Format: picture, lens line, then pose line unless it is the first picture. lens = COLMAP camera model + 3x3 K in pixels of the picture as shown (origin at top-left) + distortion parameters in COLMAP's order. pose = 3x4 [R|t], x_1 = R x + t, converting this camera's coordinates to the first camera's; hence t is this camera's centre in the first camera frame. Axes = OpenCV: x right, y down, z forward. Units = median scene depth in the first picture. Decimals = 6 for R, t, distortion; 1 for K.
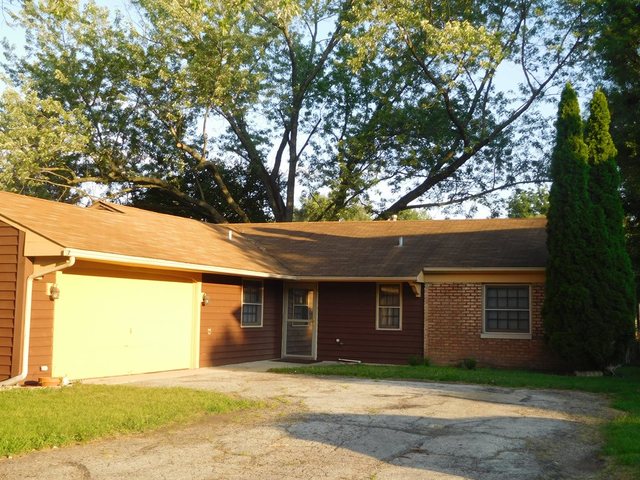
lens RADIAL K [[829.8, 0, 320.0], [0, 829.8, 240.0], [0, 0, 1]] dist [-0.001928, 0.005123]
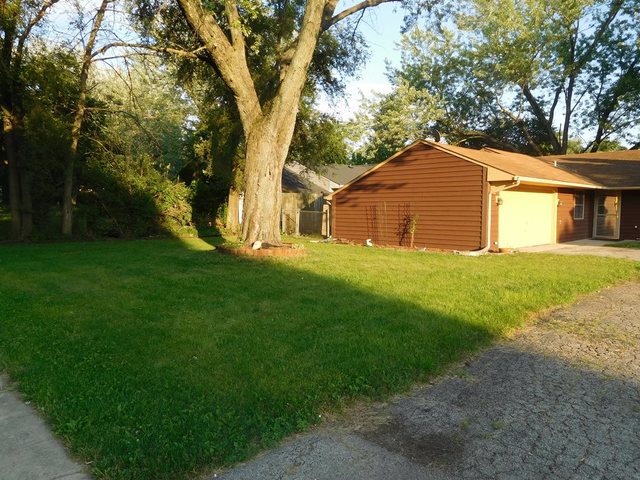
lens RADIAL K [[476.7, 0, 320.0], [0, 476.7, 240.0], [0, 0, 1]] dist [-0.025245, -0.002711]
pose [[0.918630, 0.005345, -0.395083, -0.151091], [0.053084, 0.989174, 0.136811, -0.007803], [0.391537, -0.146651, 0.908401, -0.047298]]
